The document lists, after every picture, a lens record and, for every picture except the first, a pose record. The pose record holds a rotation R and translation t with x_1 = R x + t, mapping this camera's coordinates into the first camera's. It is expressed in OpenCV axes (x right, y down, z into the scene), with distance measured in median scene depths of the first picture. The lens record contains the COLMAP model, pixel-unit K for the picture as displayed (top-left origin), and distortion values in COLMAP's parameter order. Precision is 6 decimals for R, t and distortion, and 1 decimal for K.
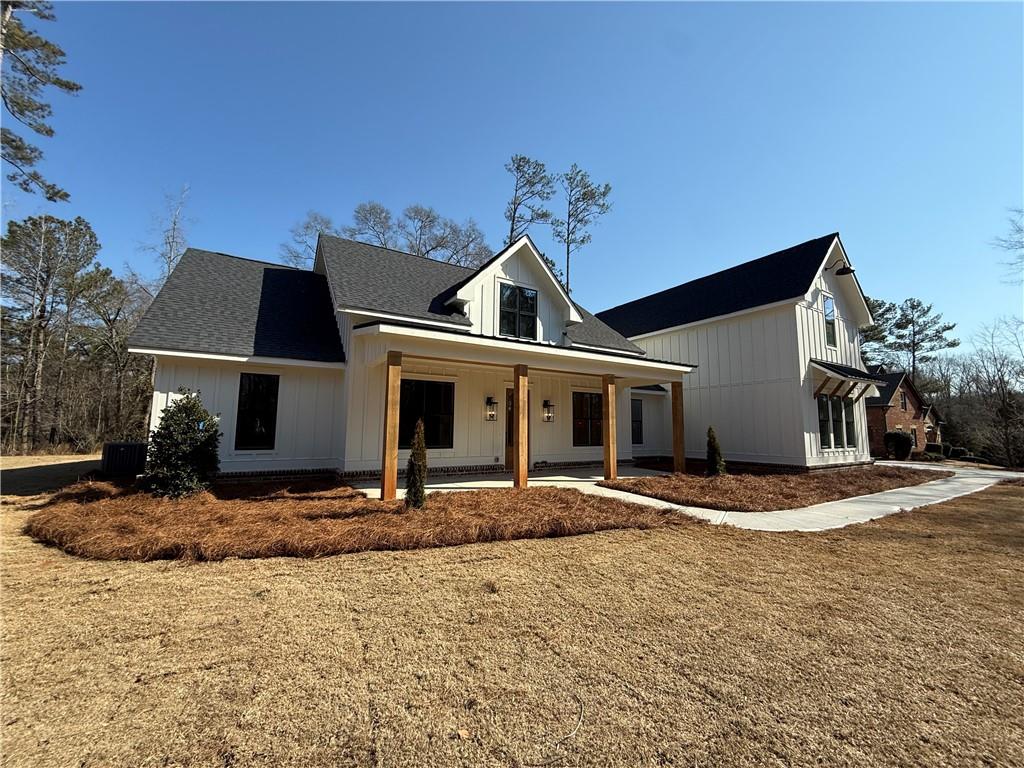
lens RADIAL K [[409.0, 0, 509.5], [0, 409.0, 393.7], [0, 0, 1]] dist [-0.000060, -0.000364]
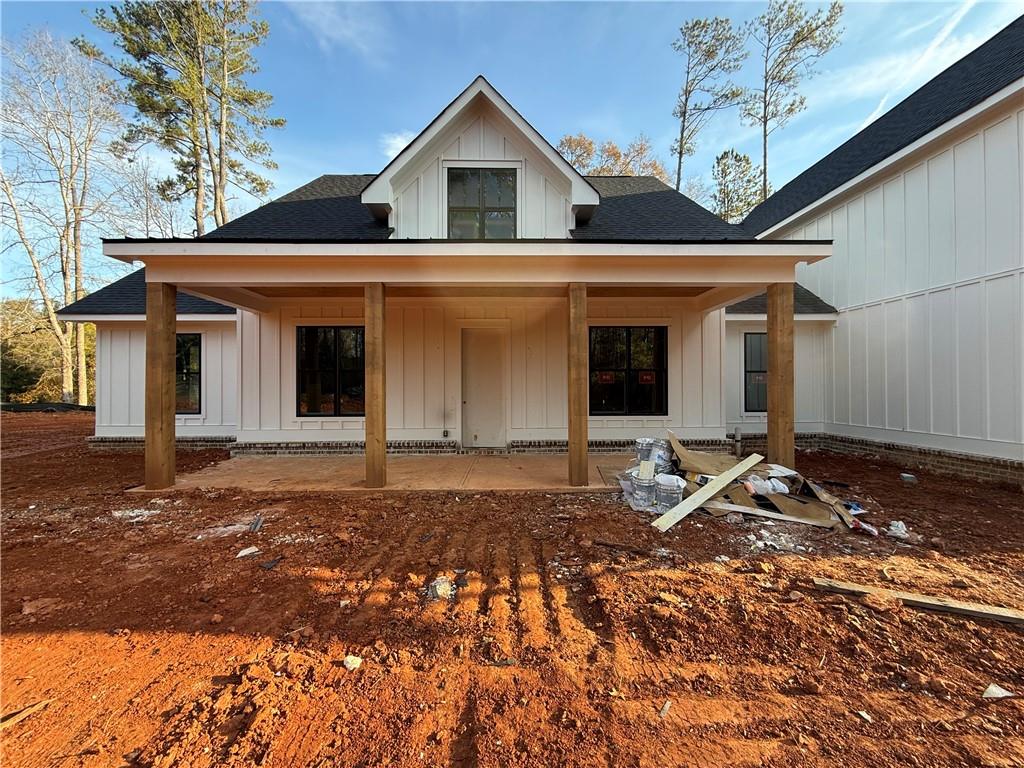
lens RADIAL K [[409.0, 0, 506.5], [0, 409.0, 390.1], [0, 0, 1]] dist [-0.000060, -0.000364]
pose [[0.858828, -0.010429, -0.512157, 0.173063], [0.056637, 0.995596, 0.074700, 0.017898], [0.509123, -0.093162, 0.855637, 0.200136]]
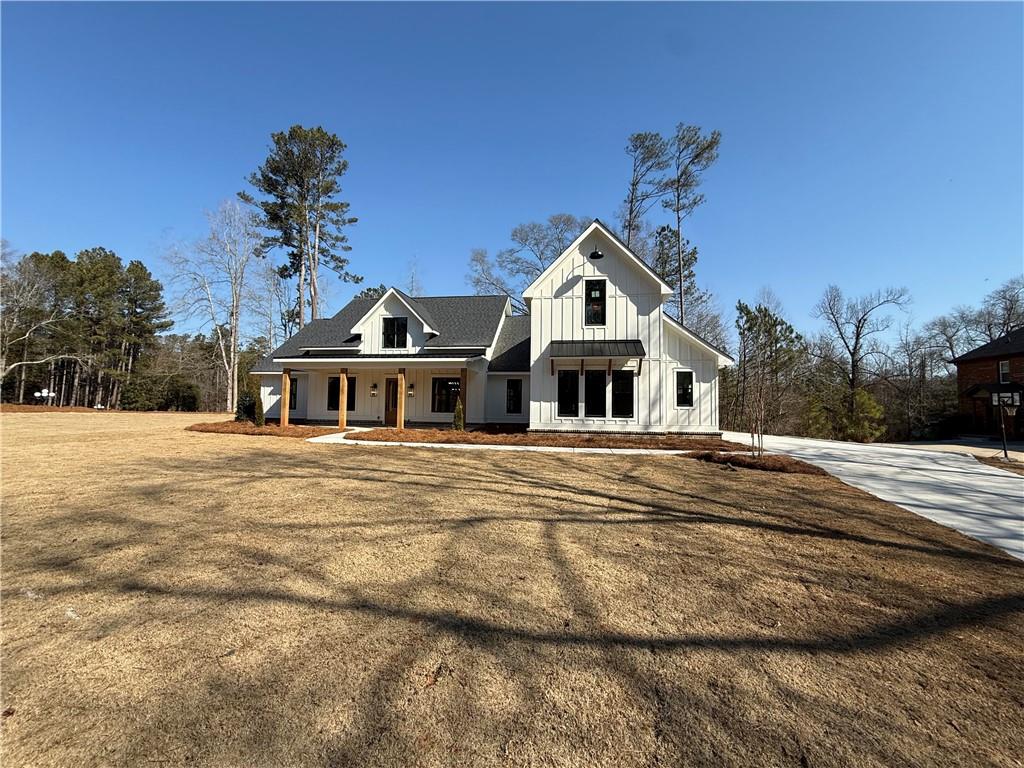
lens RADIAL K [[409.0, 0, 510.0], [0, 409.0, 394.4], [0, 0, 1]] dist [-0.000060, -0.000364]
pose [[0.760683, -0.017272, -0.648893, 0.676401], [0.050245, 0.998213, 0.032331, 0.011517], [0.647176, -0.057197, 0.760192, 0.000353]]
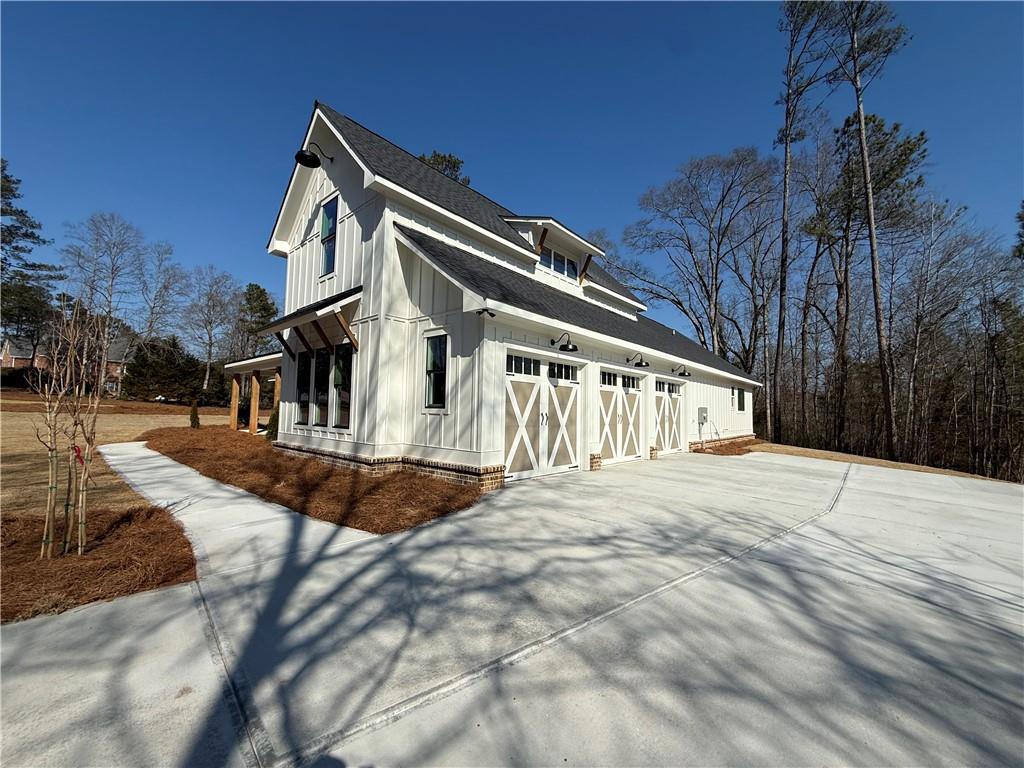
lens RADIAL K [[409.0, 0, 510.2], [0, 409.0, 390.1], [0, 0, 1]] dist [-0.000060, -0.000364]
pose [[0.284317, -0.052347, -0.957300, 0.768855], [0.066038, 0.997206, -0.034917, 0.059446], [0.956453, -0.053291, 0.286979, 0.553764]]
